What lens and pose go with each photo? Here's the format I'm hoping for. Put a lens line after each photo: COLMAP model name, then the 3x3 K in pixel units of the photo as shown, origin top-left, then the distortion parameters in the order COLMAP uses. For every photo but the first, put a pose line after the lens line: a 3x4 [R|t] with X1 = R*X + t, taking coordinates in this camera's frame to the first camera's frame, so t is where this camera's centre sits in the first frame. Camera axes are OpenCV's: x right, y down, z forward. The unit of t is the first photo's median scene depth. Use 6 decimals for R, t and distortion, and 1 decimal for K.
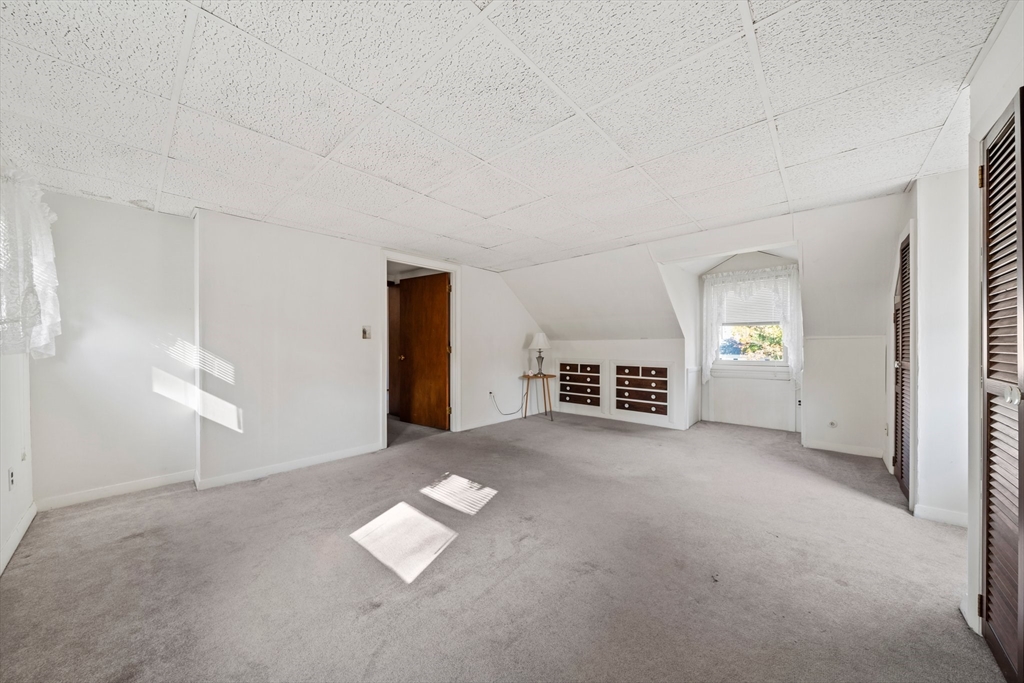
lens RADIAL K [[351.7, 0, 506.2], [0, 351.7, 344.4], [0, 0, 1]] dist [-0.006187, -0.001055]
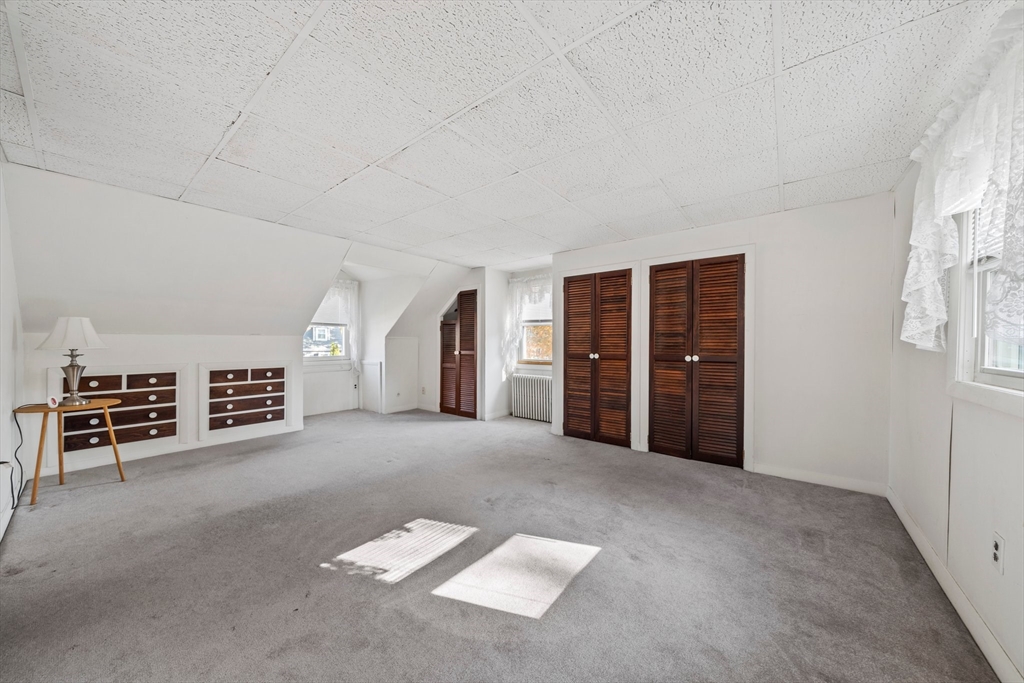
lens RADIAL K [[351.7, 0, 505.4], [0, 351.7, 344.4], [0, 0, 1]] dist [-0.006187, -0.001055]
pose [[-0.069190, -0.002895, 0.997599, -0.497166], [-0.002149, 0.999994, 0.002753, 0.002965], [-0.997601, -0.001954, -0.069195, 0.492052]]
